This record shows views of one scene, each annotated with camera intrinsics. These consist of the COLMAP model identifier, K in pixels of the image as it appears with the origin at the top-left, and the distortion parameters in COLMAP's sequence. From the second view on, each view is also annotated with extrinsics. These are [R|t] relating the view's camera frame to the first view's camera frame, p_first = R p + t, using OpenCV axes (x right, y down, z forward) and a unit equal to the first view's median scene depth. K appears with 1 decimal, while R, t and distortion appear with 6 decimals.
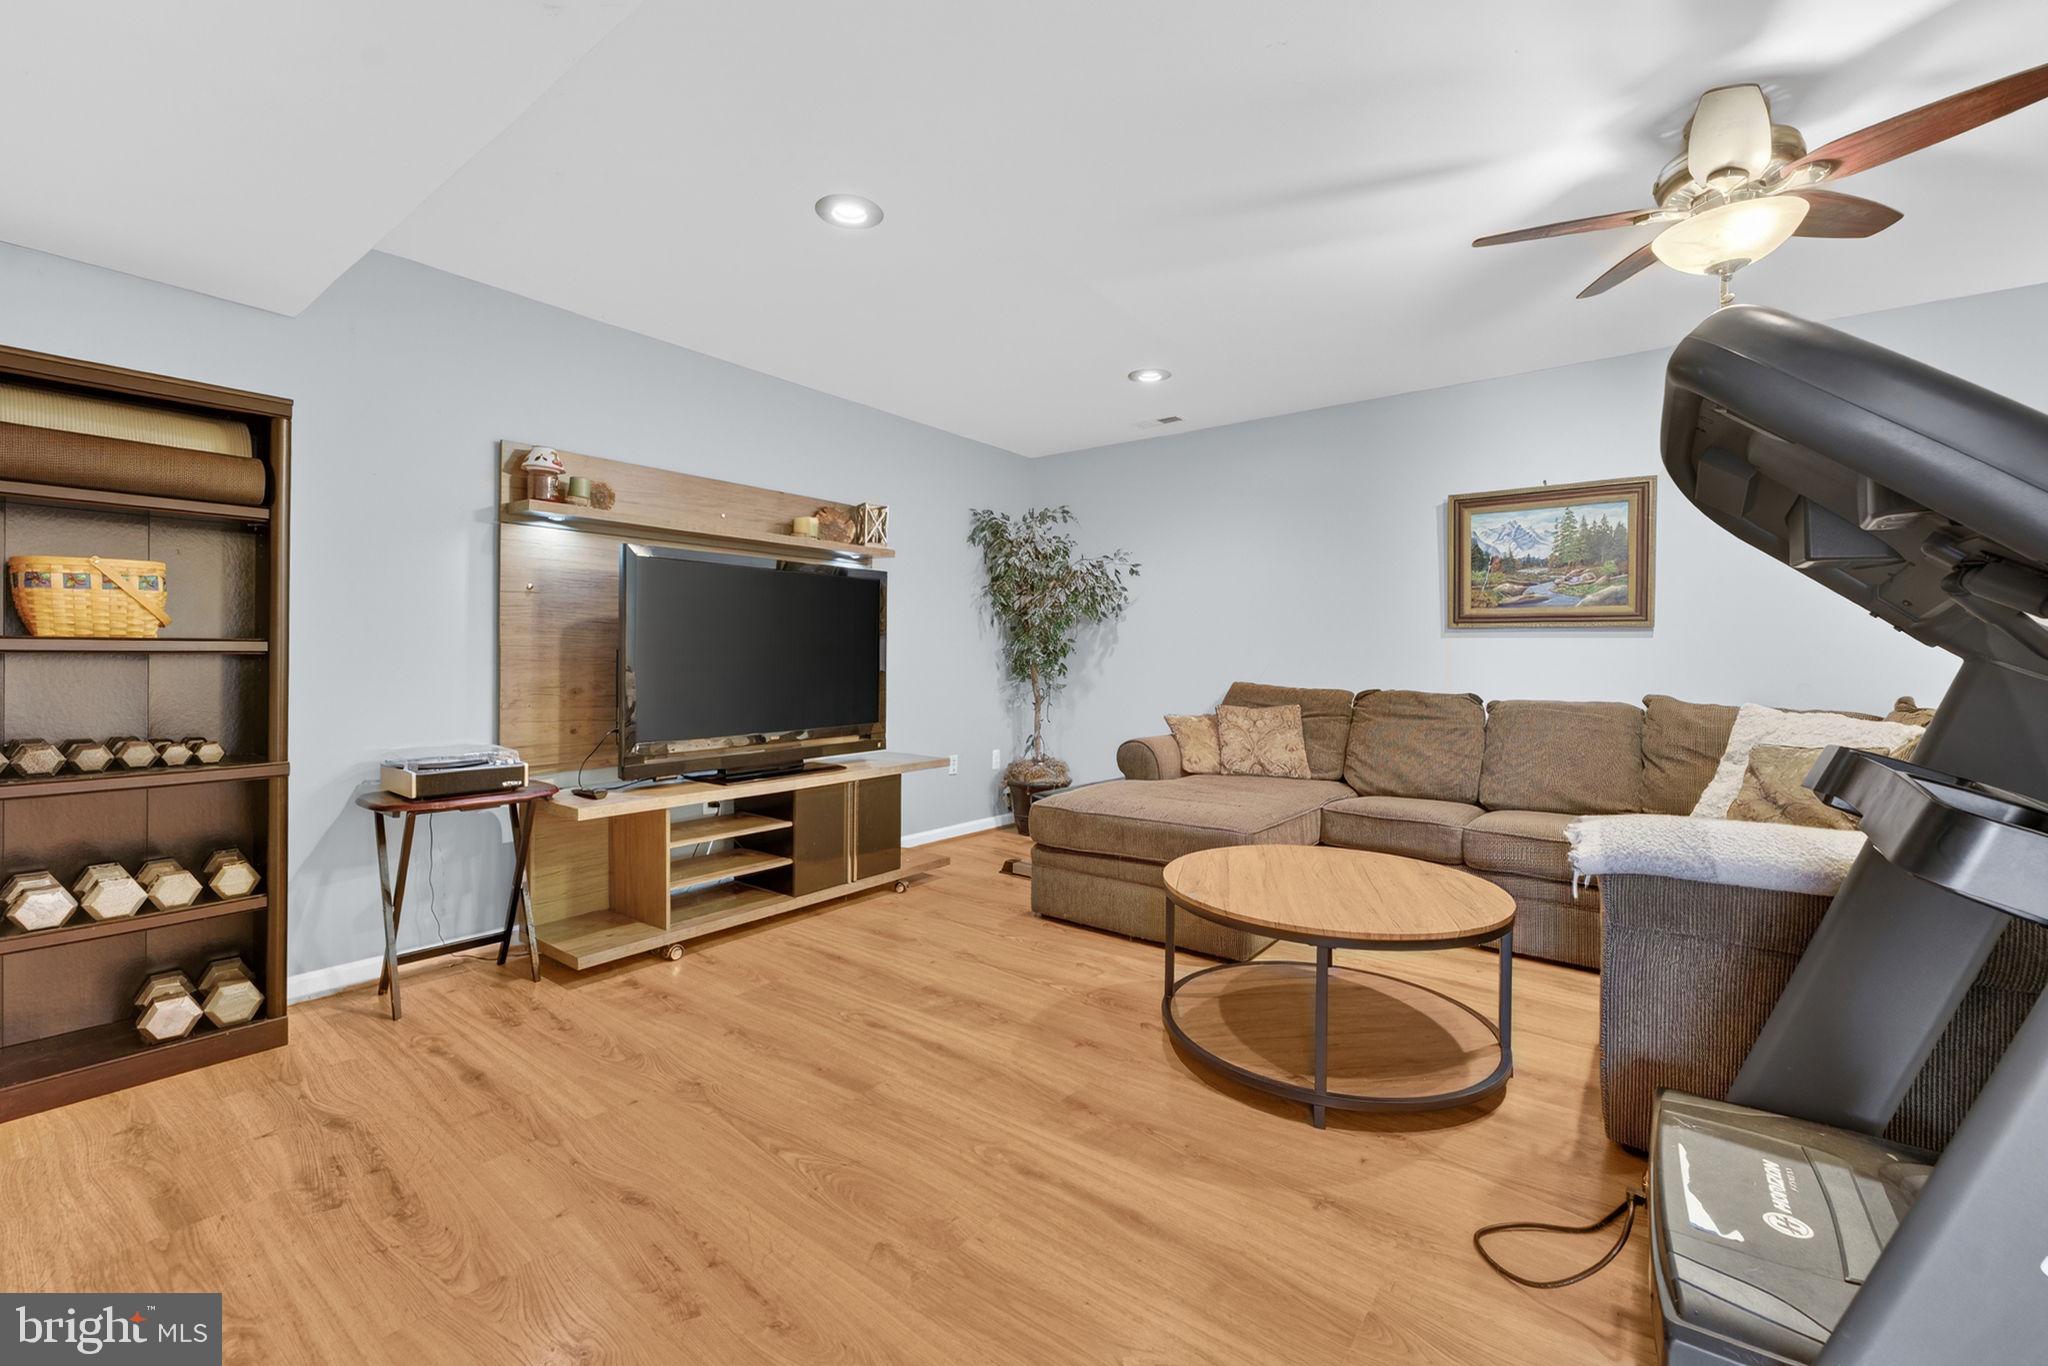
lens RADIAL K [[824.4, 0, 1019.5], [0, 824.4, 668.5], [0, 0, 1]] dist [-0.002632, 0.000693]
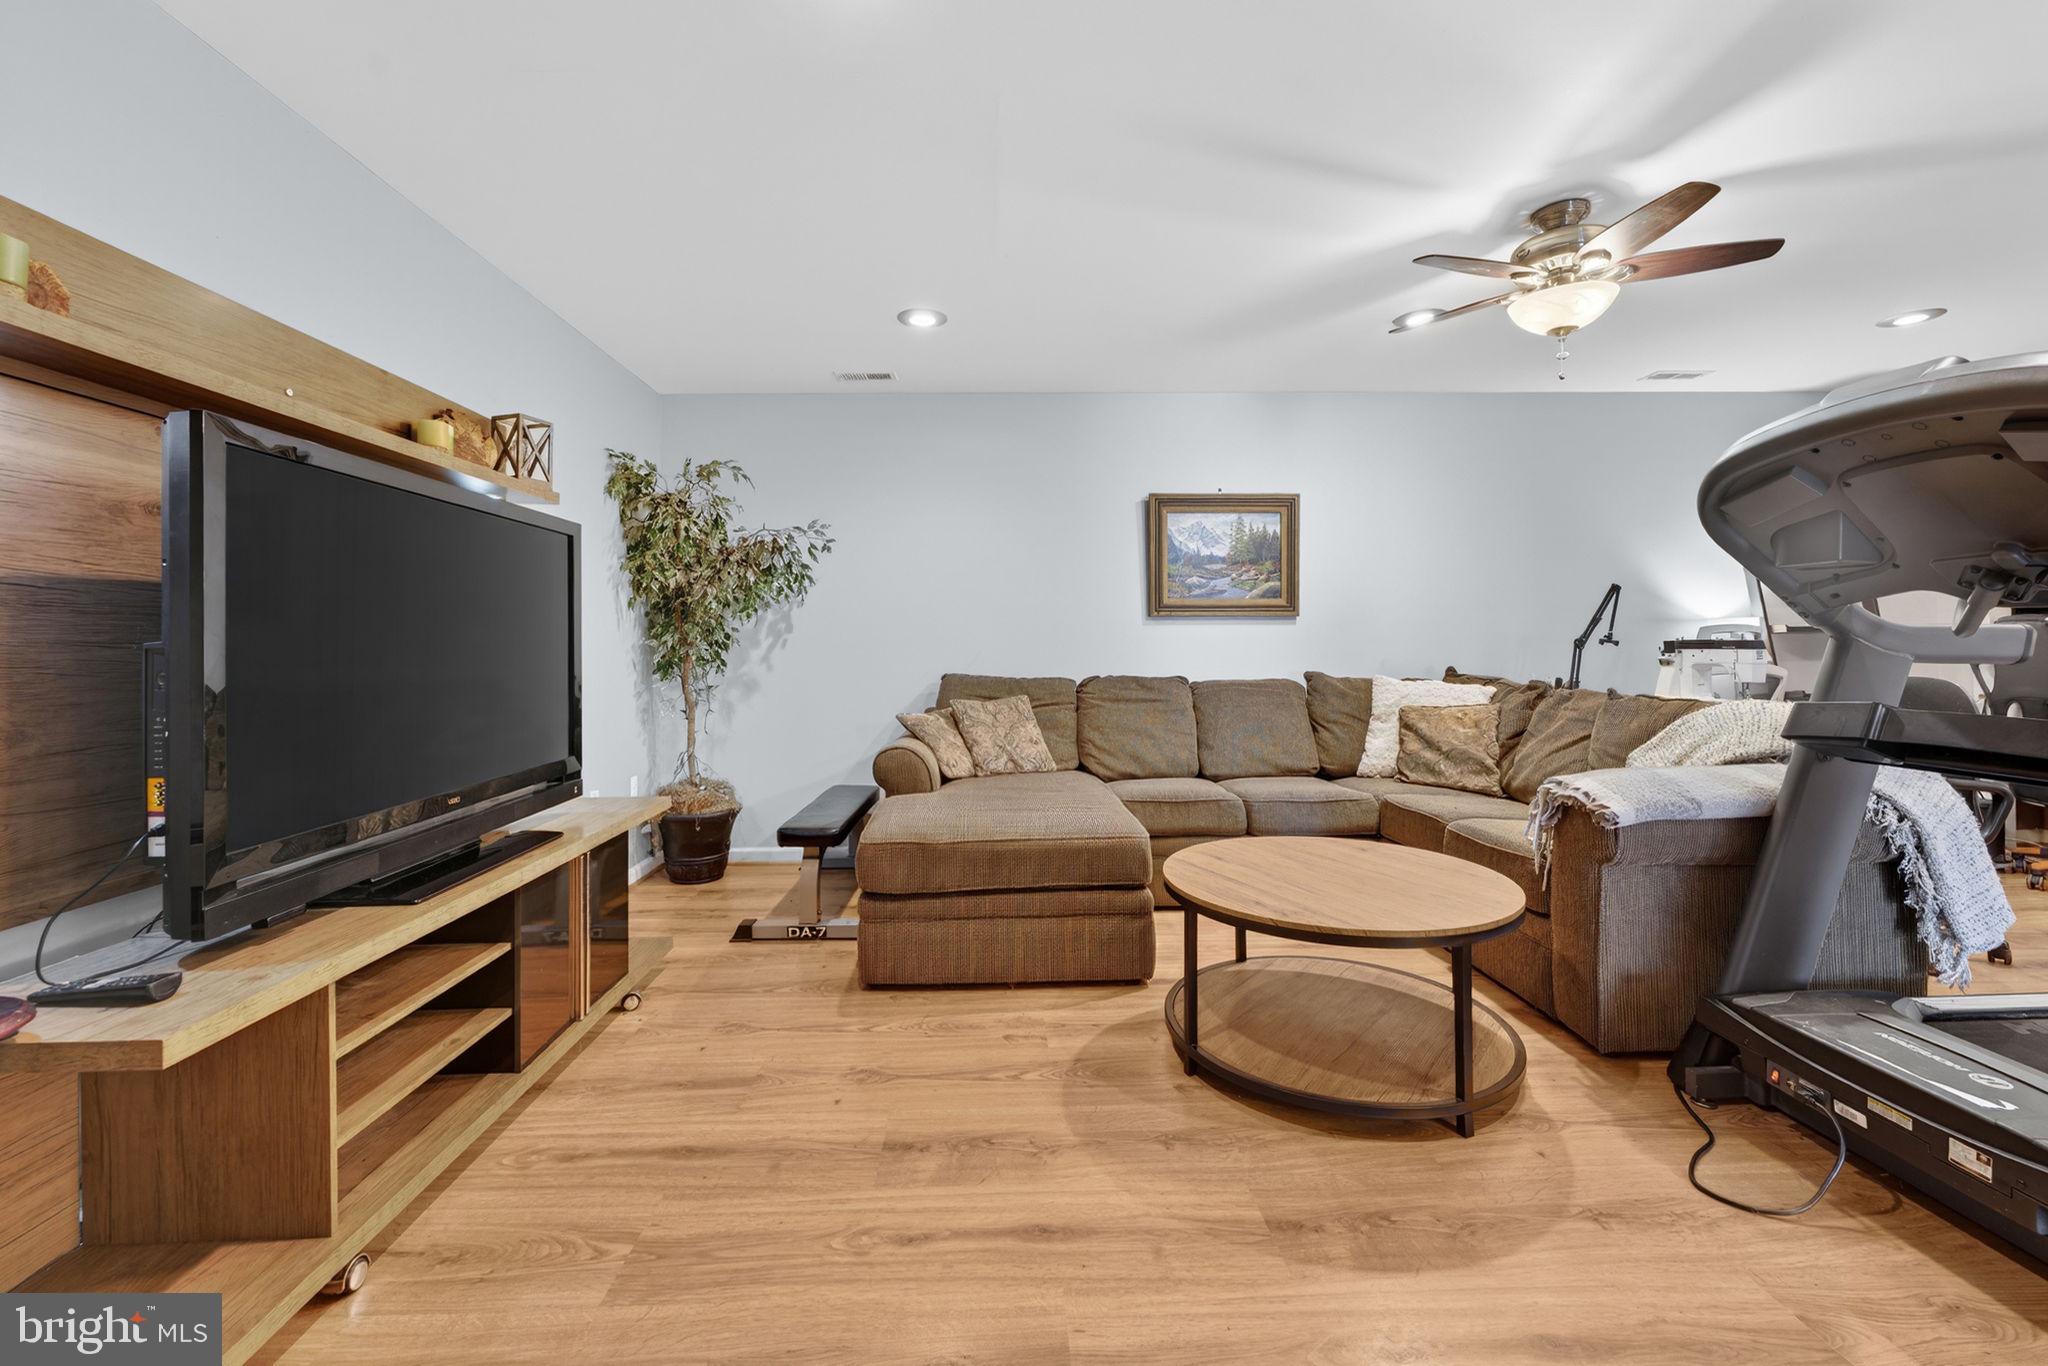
lens RADIAL K [[824.4, 0, 1014.8], [0, 824.4, 647.6], [0, 0, 1]] dist [-0.002632, 0.000693]
pose [[0.780423, -0.015840, 0.625051, -0.315390], [0.024975, 0.999671, -0.005849, -0.007093], [-0.624753, 0.020175, 0.780562, 0.287547]]
